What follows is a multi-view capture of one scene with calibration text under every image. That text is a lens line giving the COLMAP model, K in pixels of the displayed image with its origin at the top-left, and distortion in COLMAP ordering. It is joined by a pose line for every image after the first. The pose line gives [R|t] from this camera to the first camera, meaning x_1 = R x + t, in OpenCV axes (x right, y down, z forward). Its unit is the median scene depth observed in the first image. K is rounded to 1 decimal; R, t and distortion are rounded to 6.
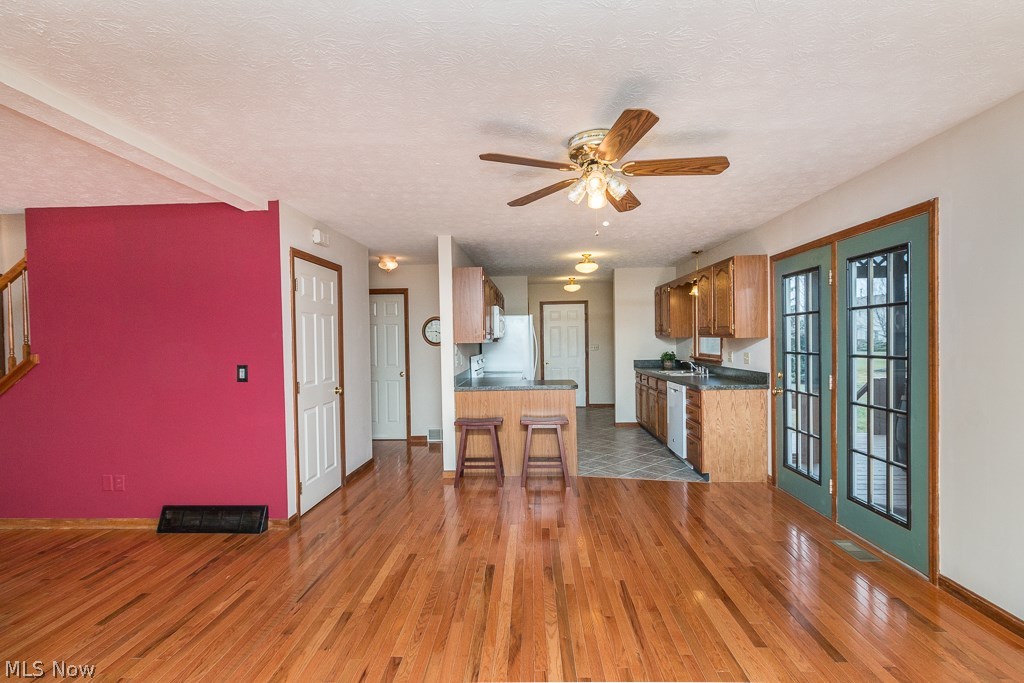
lens RADIAL K [[475.0, 0, 512.6], [0, 475.0, 348.8], [0, 0, 1]] dist [-0.002067, 0.001533]
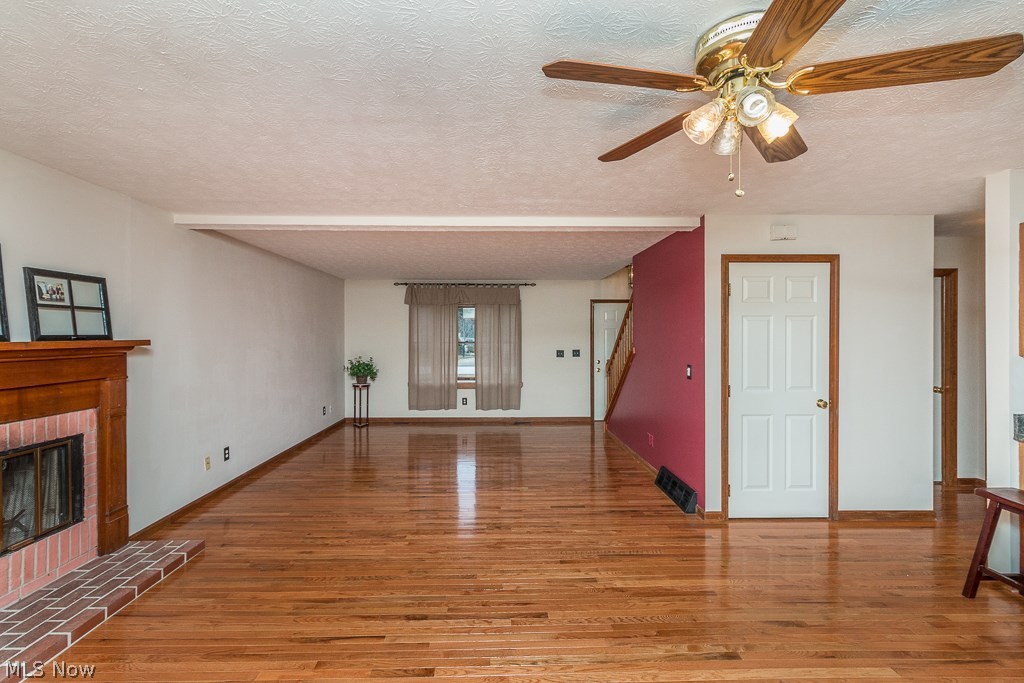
lens RADIAL K [[475.0, 0, 507.5], [0, 475.0, 336.9], [0, 0, 1]] dist [-0.002067, 0.001533]
pose [[0.059438, 0.019321, -0.998045, 0.449001], [-0.019919, 0.999637, 0.018166, -0.036137], [0.998033, 0.018801, 0.059801, 0.389149]]
